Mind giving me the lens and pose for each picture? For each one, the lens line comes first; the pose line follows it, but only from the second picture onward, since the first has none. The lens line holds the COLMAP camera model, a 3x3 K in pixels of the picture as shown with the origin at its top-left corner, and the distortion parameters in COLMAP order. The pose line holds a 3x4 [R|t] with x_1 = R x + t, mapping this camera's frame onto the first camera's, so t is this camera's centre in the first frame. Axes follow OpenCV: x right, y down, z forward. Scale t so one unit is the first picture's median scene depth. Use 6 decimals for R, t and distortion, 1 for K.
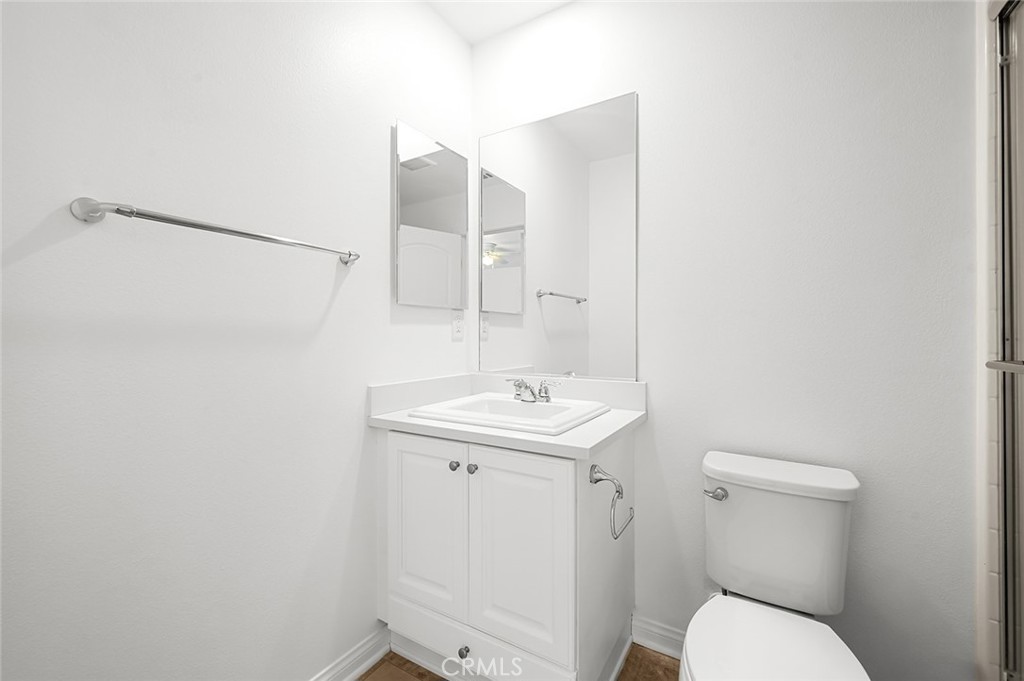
lens RADIAL K [[433.3, 0, 514.7], [0, 433.3, 334.3], [0, 0, 1]] dist [0.000500, 0.000184]
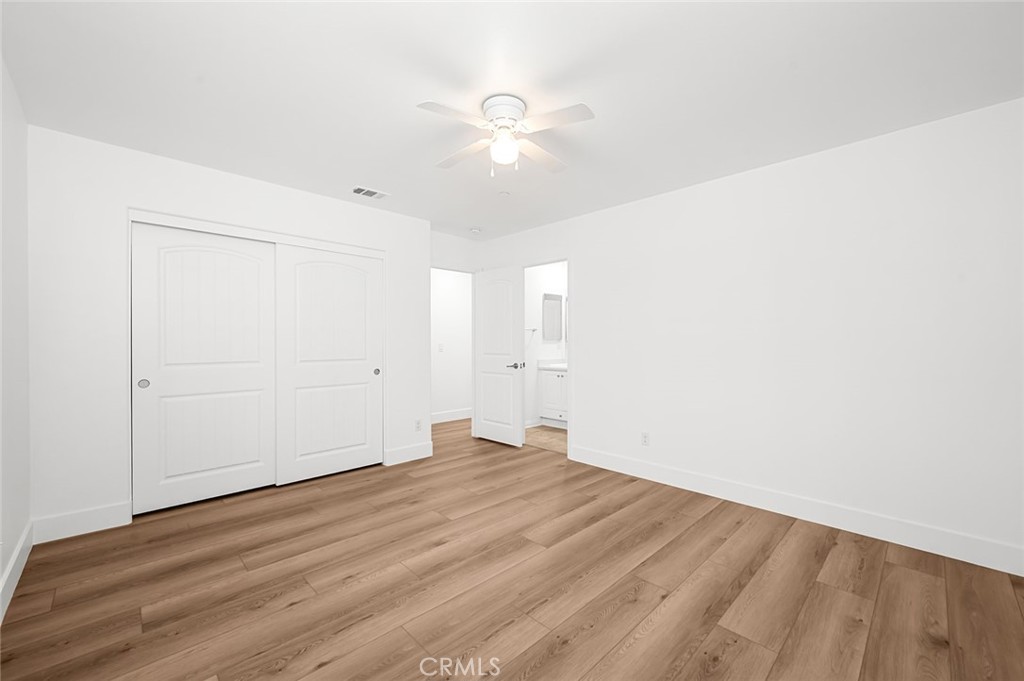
lens RADIAL K [[433.3, 0, 509.0], [0, 433.3, 341.2], [0, 0, 1]] dist [0.000500, 0.000184]
pose [[0.968953, 0.002189, -0.247235, 0.431077], [-0.003438, 0.999983, -0.004621, -0.036058], [0.247220, 0.005328, 0.968945, -3.151320]]
